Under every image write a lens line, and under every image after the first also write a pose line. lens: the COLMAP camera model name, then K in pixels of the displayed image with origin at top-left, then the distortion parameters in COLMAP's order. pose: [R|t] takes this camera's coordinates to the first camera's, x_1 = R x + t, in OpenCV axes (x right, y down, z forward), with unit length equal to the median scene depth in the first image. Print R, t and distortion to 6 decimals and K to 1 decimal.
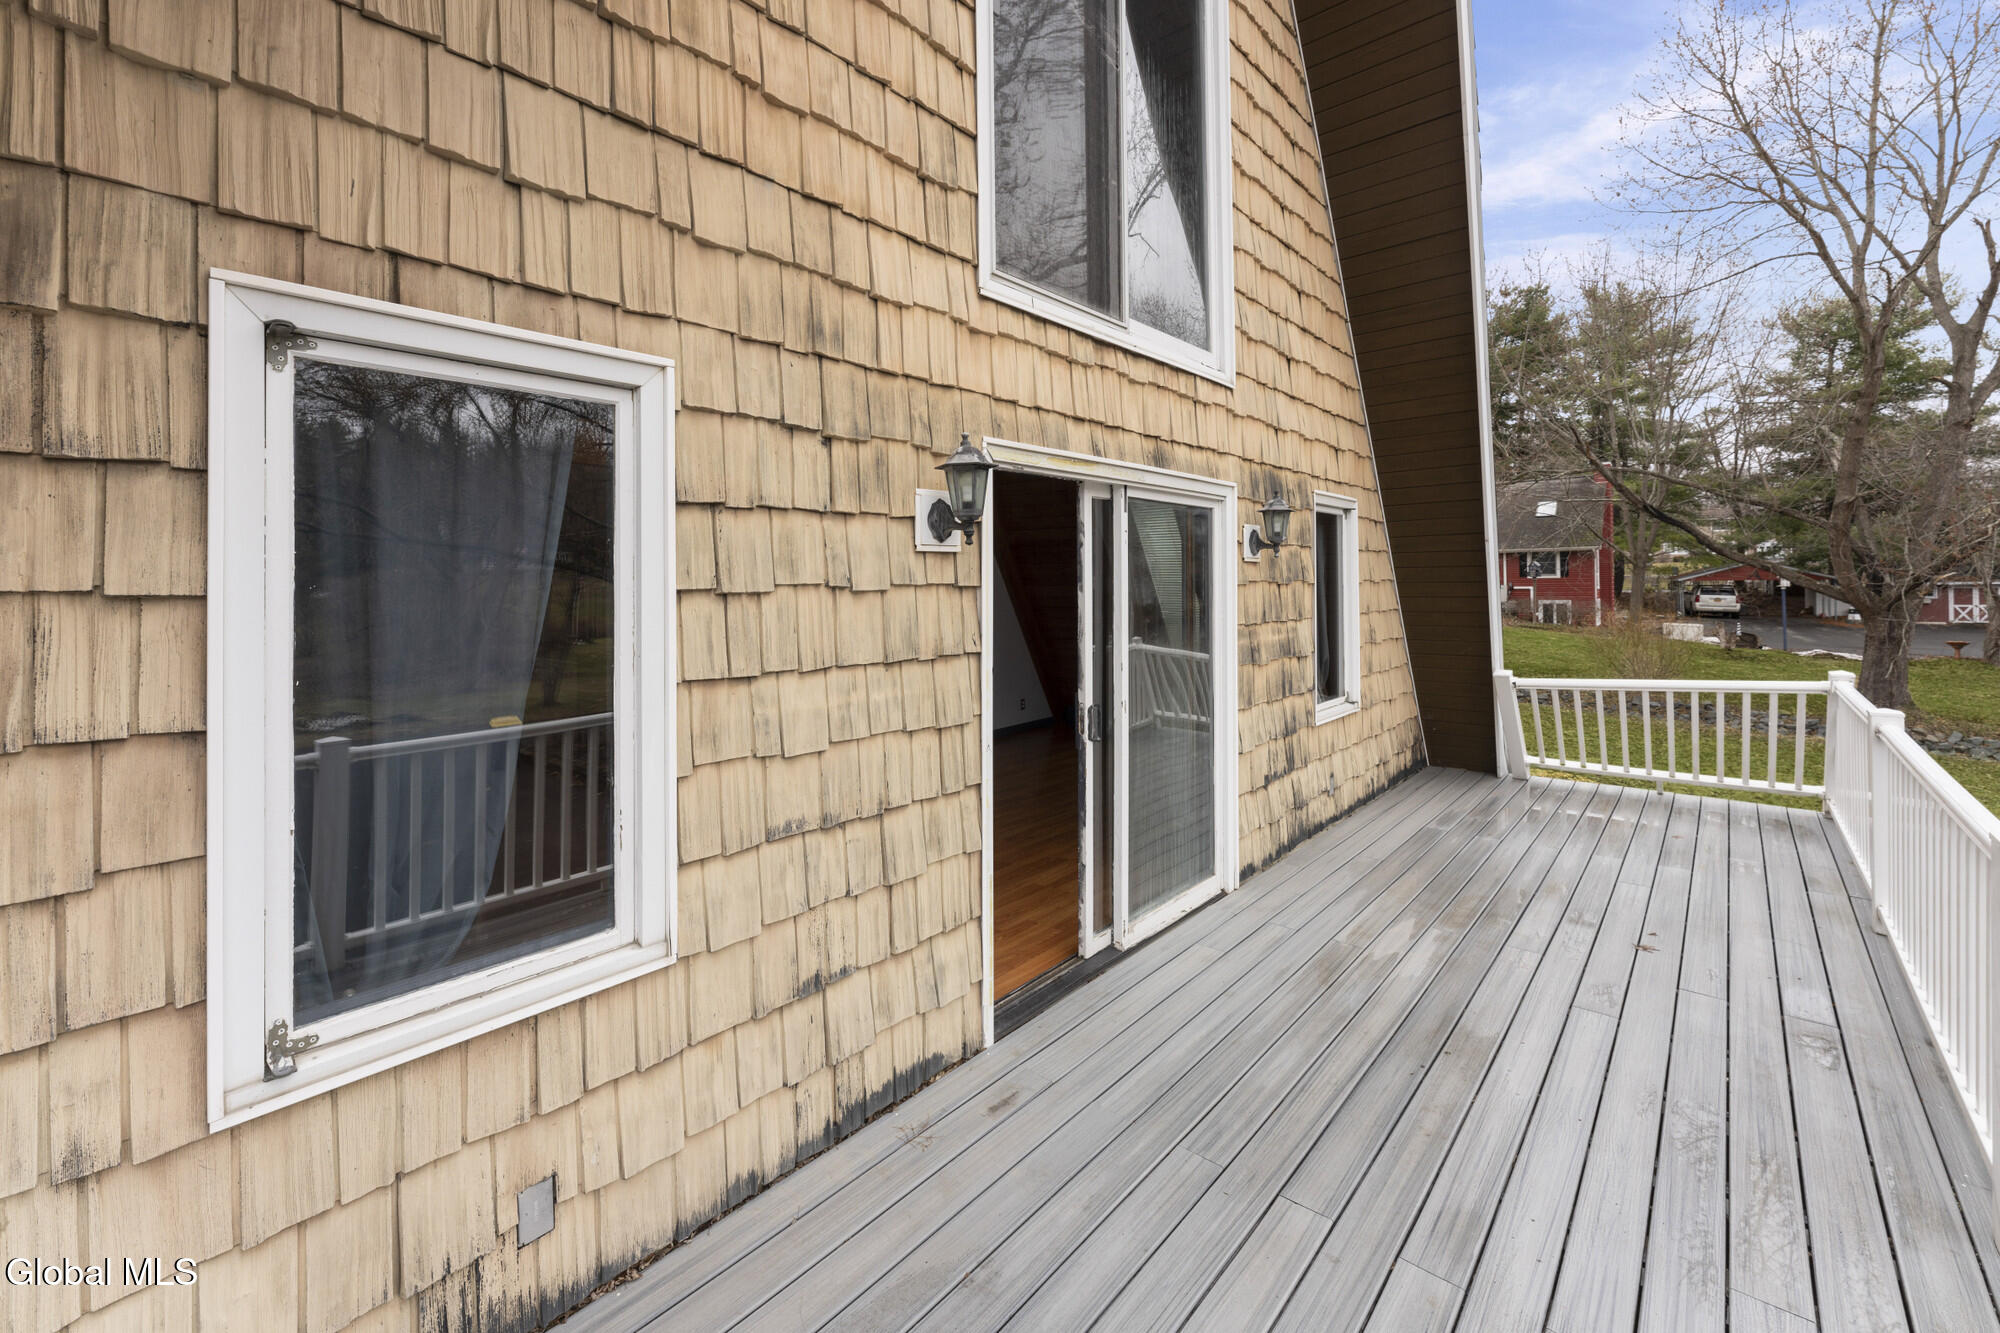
lens RADIAL K [[821.2, 0, 1001.9], [0, 821.2, 571.8], [0, 0, 1]] dist [0.000564, 0.000257]
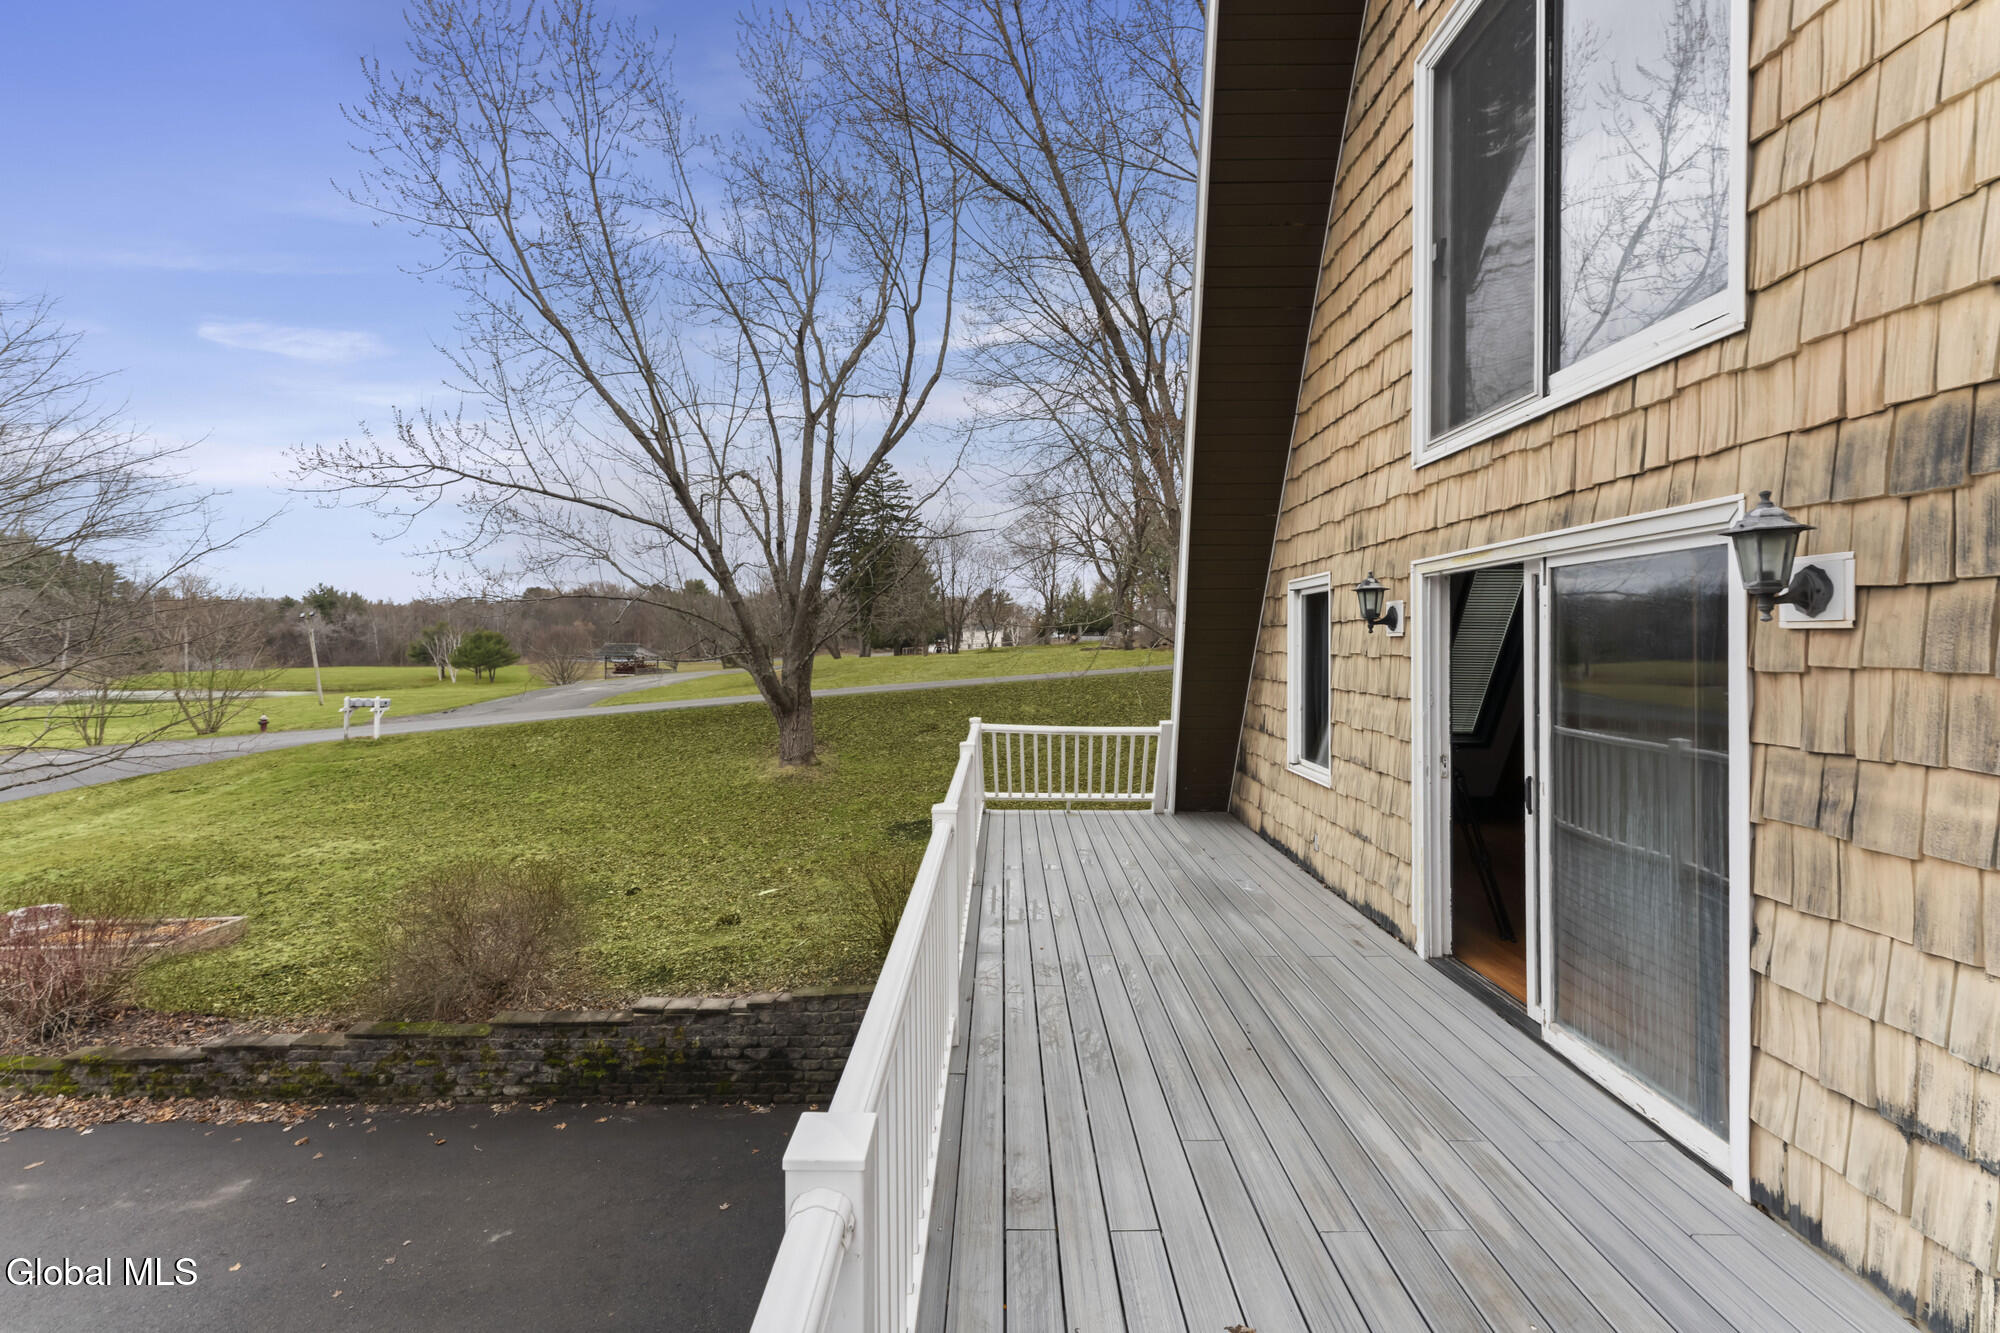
lens RADIAL K [[805.8, 0, 998.6], [0, 805.8, 648.9], [0, 0, 1]] dist [-0.000051, -0.000181]
pose [[-0.752051, 0.007173, -0.659066, 1.178350], [0.007447, 0.999969, 0.002386, -0.005845], [0.659063, -0.003114, -0.752081, 1.217745]]
